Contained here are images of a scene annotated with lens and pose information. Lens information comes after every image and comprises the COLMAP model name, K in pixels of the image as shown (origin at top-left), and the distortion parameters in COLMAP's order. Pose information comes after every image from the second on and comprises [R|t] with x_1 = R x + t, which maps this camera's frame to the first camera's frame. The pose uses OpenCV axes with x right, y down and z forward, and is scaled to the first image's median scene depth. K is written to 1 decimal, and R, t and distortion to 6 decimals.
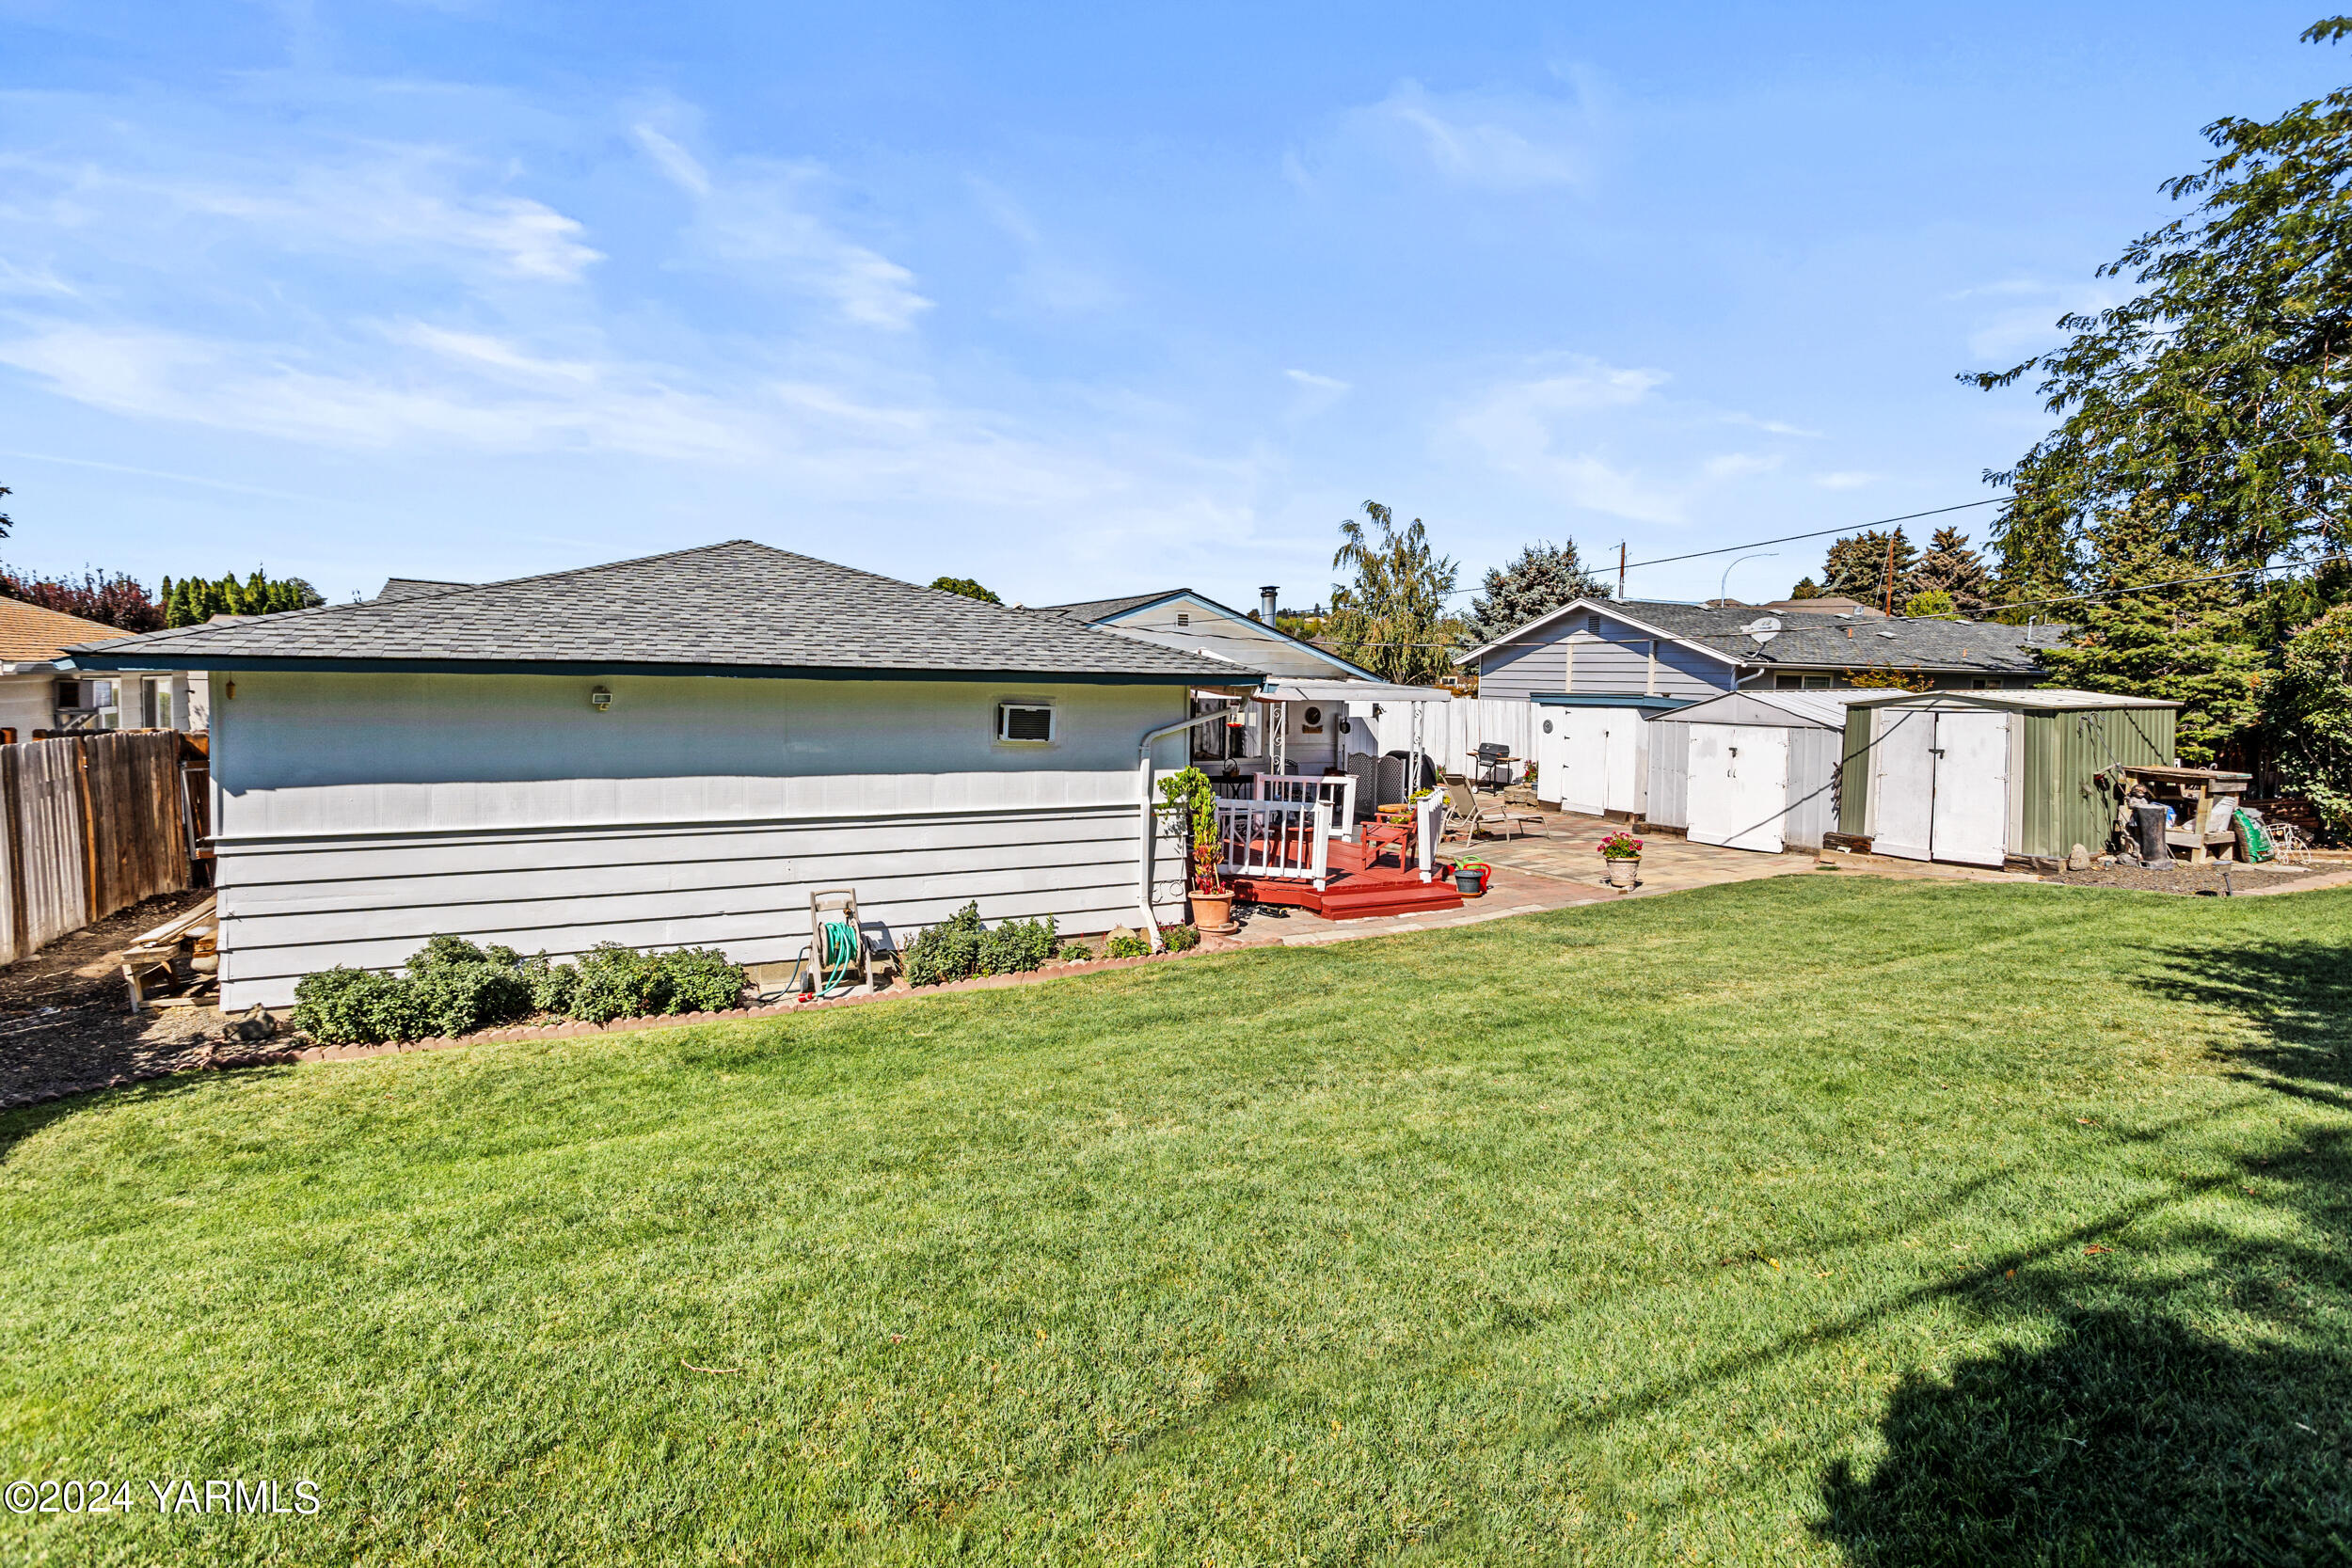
lens RADIAL K [[1137.5, 0, 1180.4], [0, 1137.5, 761.3], [0, 0, 1]] dist [-0.001897, -0.000386]
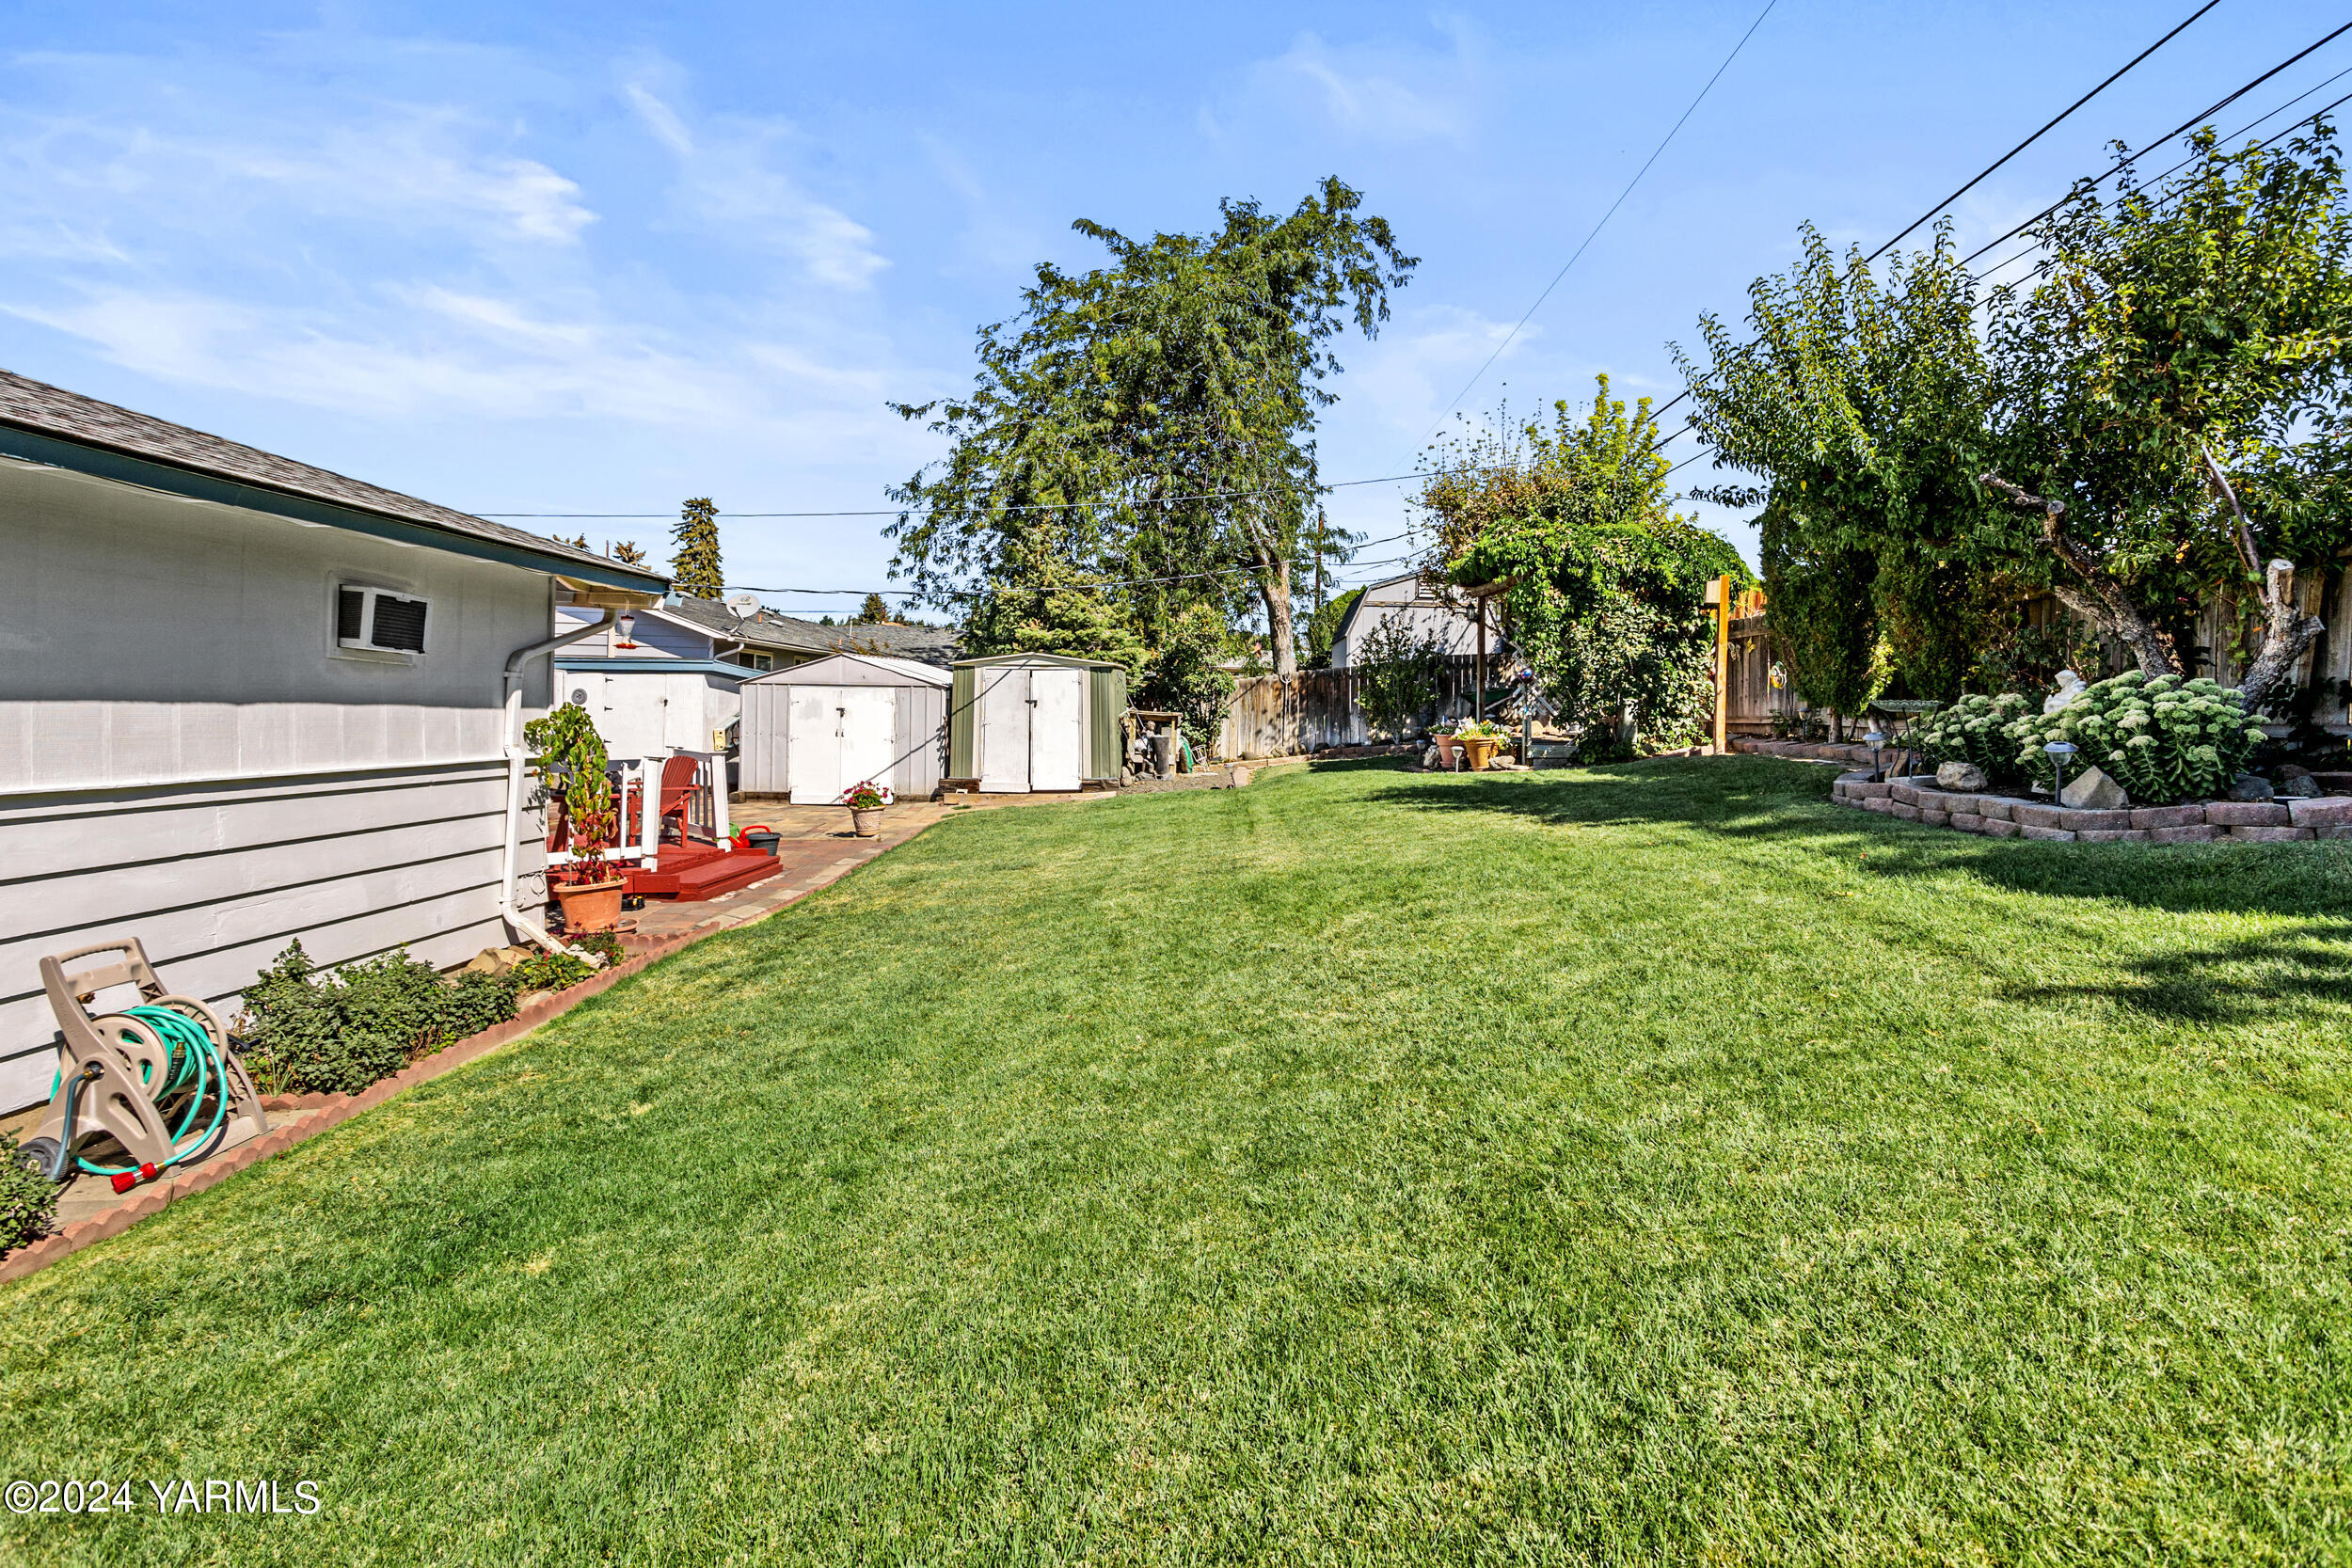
lens RADIAL K [[1137.5, 0, 1262.8], [0, 1137.5, 692.2], [0, 0, 1]] dist [-0.001897, -0.000386]
pose [[0.453092, 0.000777, 0.891464, -0.332642], [0.057565, 0.997887, -0.030127, 0.034505], [-0.889603, 0.064968, 0.452090, 0.243021]]
